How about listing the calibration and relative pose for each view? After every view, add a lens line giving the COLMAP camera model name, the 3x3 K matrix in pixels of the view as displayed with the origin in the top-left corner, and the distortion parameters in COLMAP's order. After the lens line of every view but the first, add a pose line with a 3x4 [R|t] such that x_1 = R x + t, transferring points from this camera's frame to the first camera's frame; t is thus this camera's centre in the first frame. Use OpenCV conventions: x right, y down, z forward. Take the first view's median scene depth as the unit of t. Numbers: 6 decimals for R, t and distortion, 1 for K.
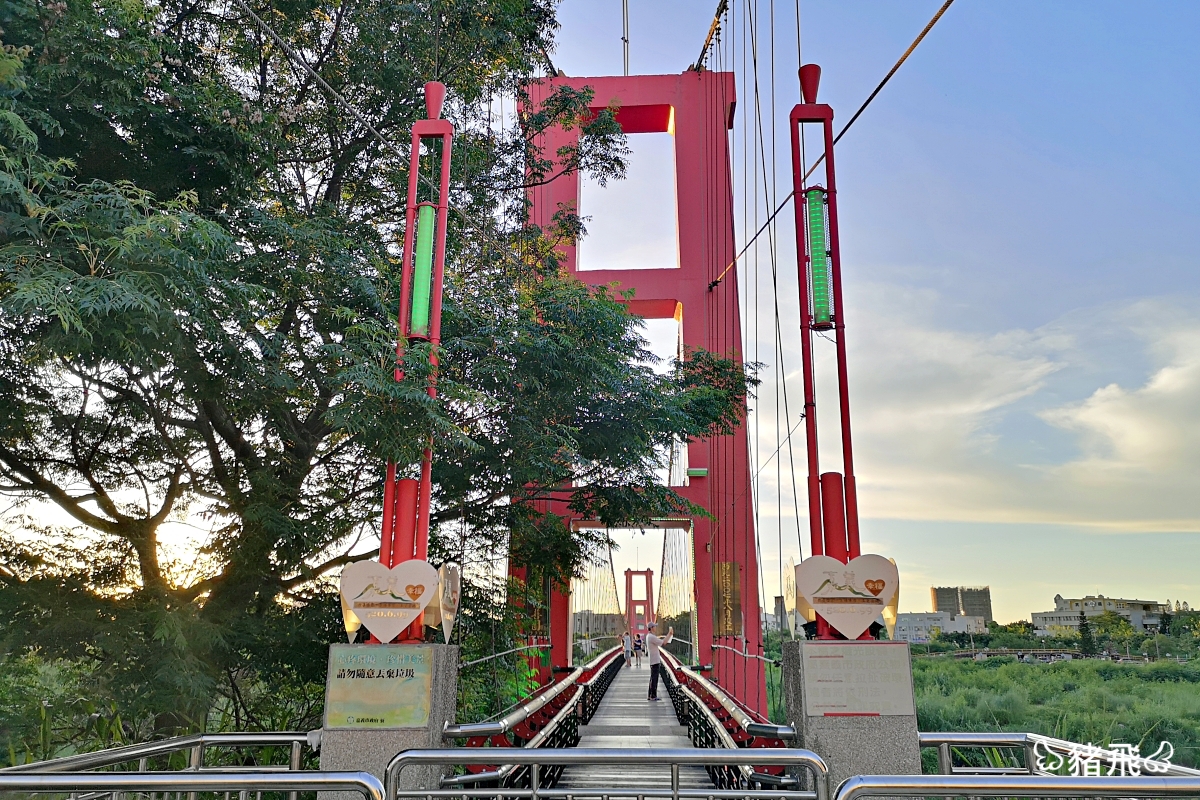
lens RADIAL K [[936.0, 0, 602.1], [0, 936.0, 399.3], [0, 0, 1]] dist [0.002354, 0.004628]
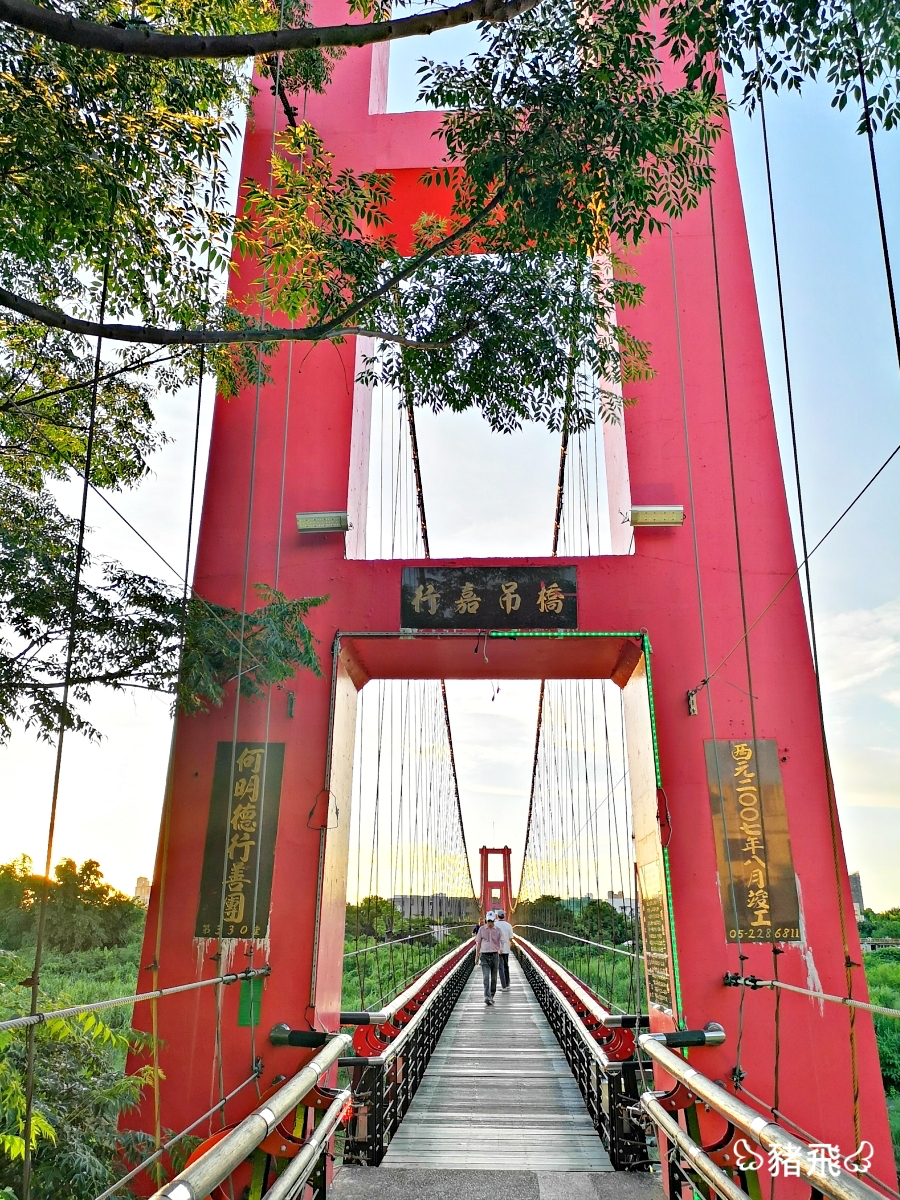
lens RADIAL K [[946.8, 0, 450.4], [0, 946.8, 598.5], [0, 0, 1]] dist [0.016616, 0.003677]
pose [[0.999974, 0.001573, -0.007020, 0.016305], [-0.002134, 0.996733, -0.080735, 0.132100], [0.006870, 0.080748, 0.996711, 0.546342]]
